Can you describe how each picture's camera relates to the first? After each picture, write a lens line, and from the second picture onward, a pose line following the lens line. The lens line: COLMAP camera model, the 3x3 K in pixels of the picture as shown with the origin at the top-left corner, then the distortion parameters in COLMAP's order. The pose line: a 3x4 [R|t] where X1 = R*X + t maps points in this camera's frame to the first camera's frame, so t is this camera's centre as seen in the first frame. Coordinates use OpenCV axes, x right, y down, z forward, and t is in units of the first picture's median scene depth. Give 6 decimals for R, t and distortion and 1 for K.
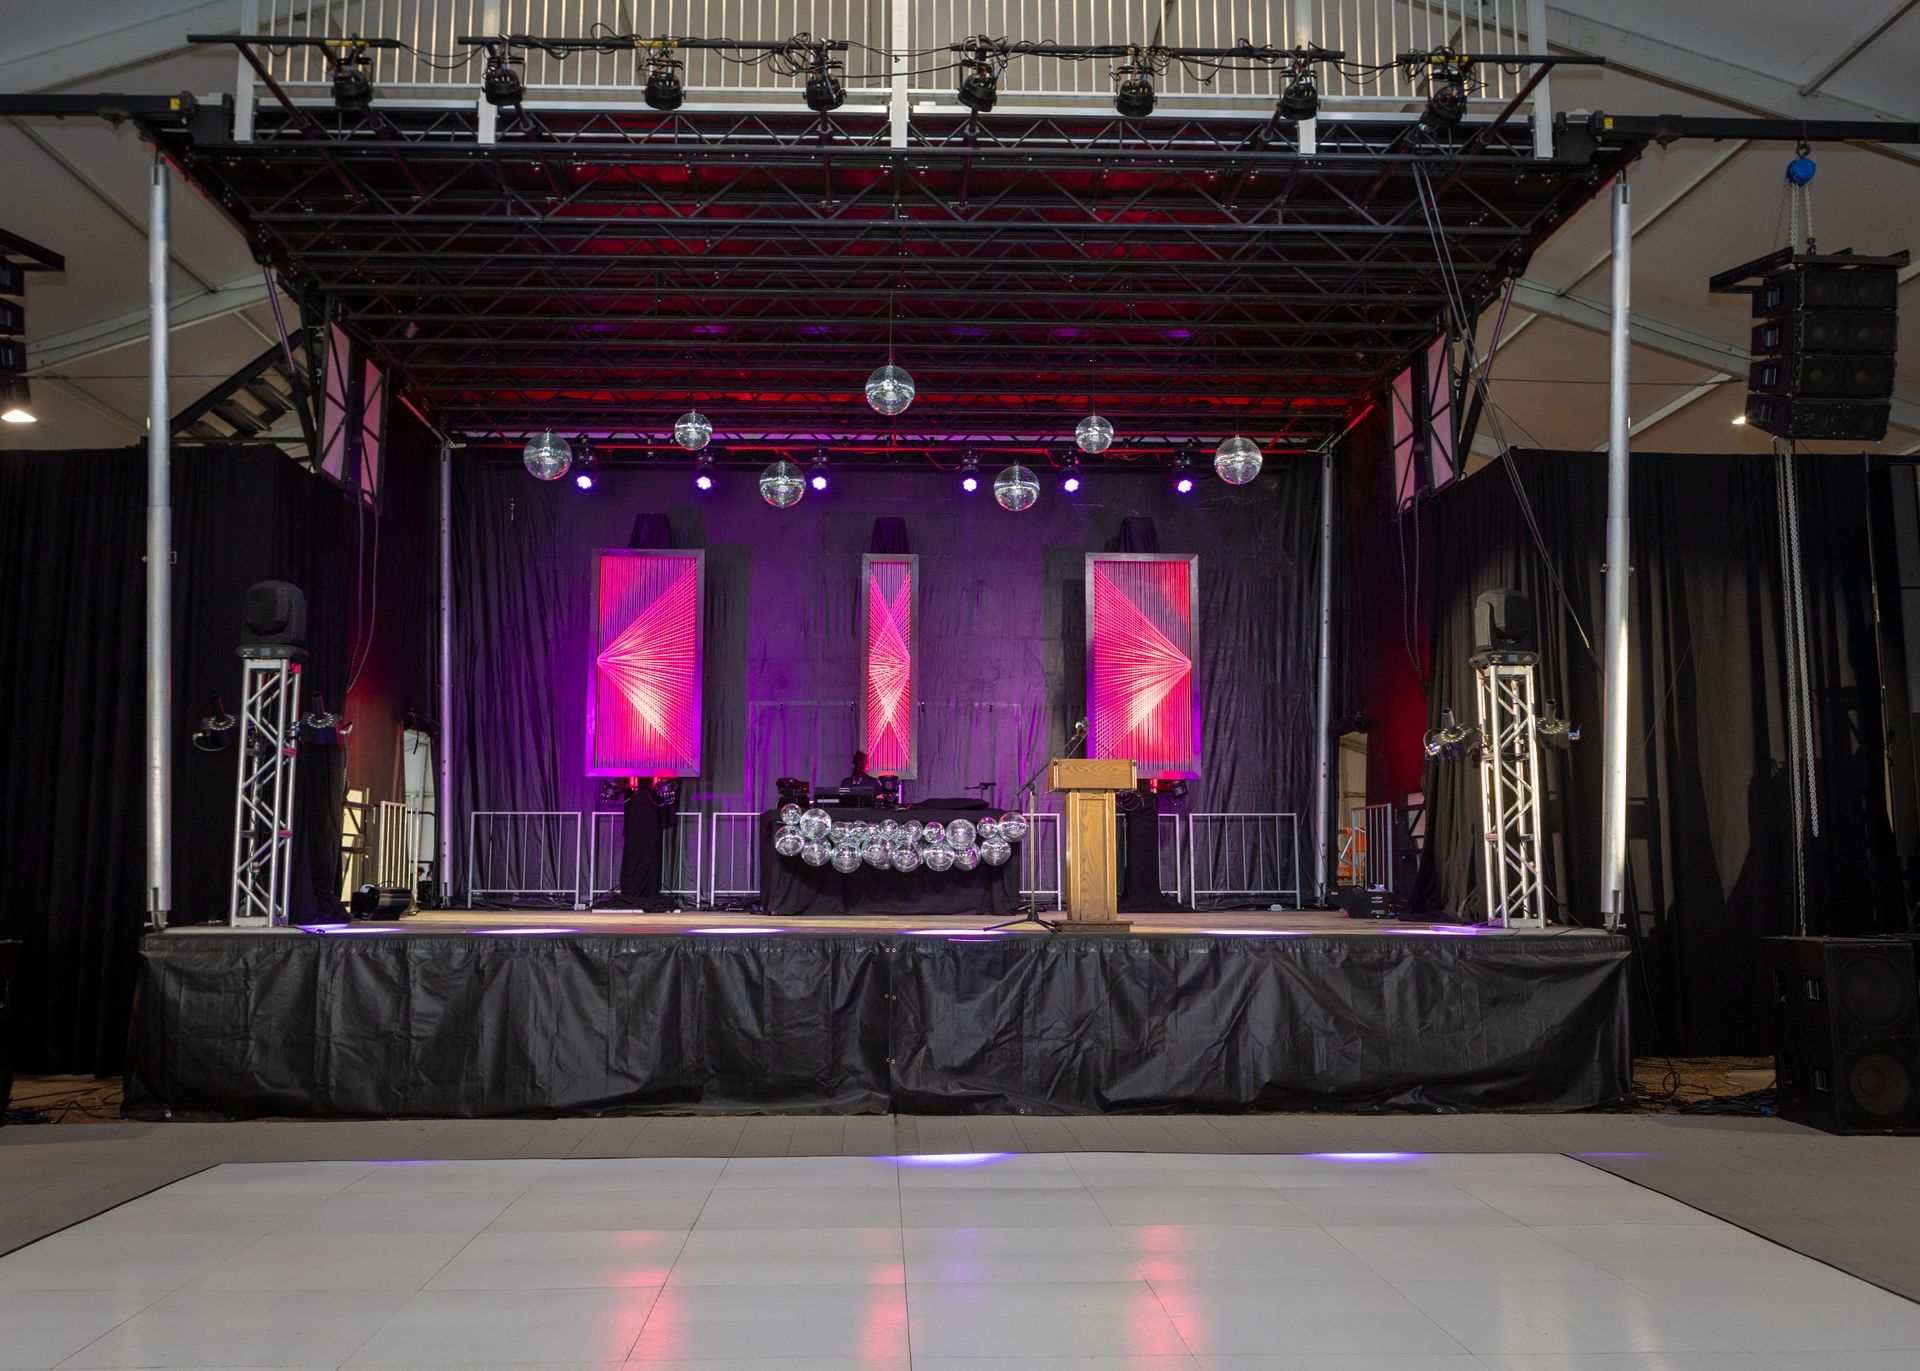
lens RADIAL K [[1521.3, 0, 886.9], [0, 1521.3, 626.2], [0, 0, 1]] dist [-0.072049, 0.039545]
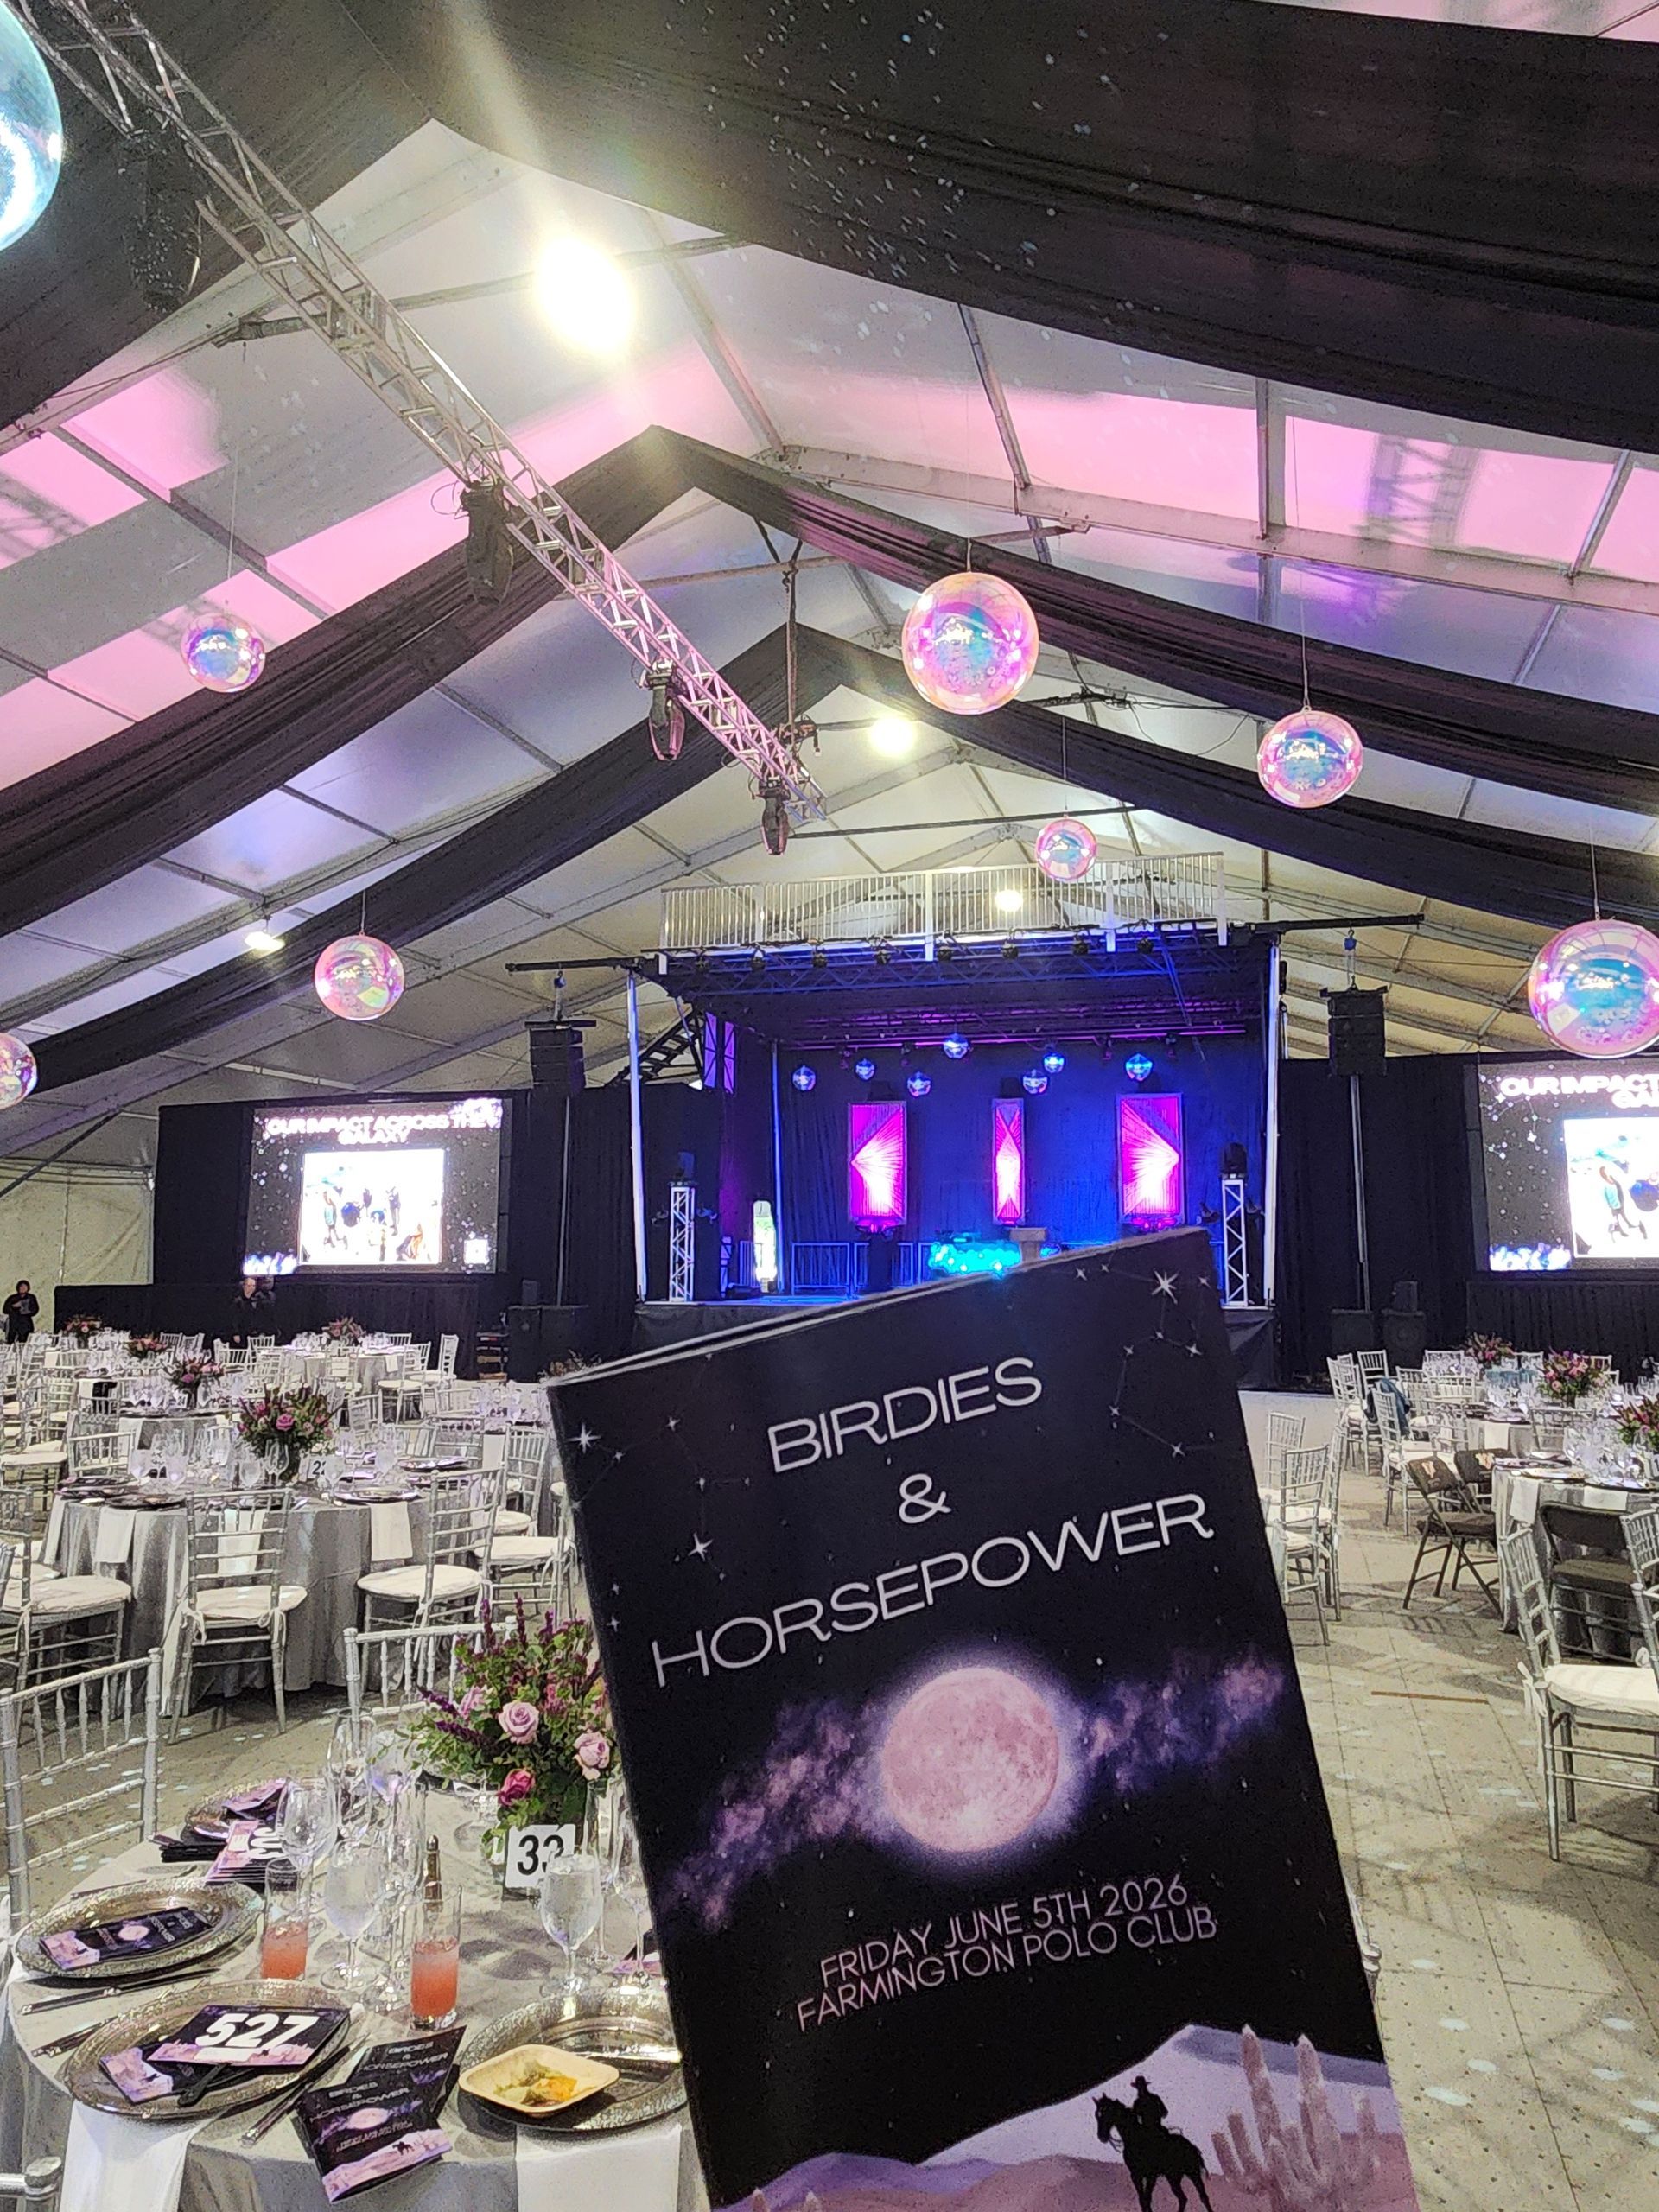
lens RADIAL K [[1503.7, 0, 899.9], [0, 1503.7, 1002.3], [0, 0, 1]] dist [0.007610, 0.014337]
pose [[0.964501, -0.044667, -0.260274, 0.536242], [0.041098, 0.998972, -0.019140, -0.204046], [0.260861, 0.007764, 0.965345, -1.168002]]
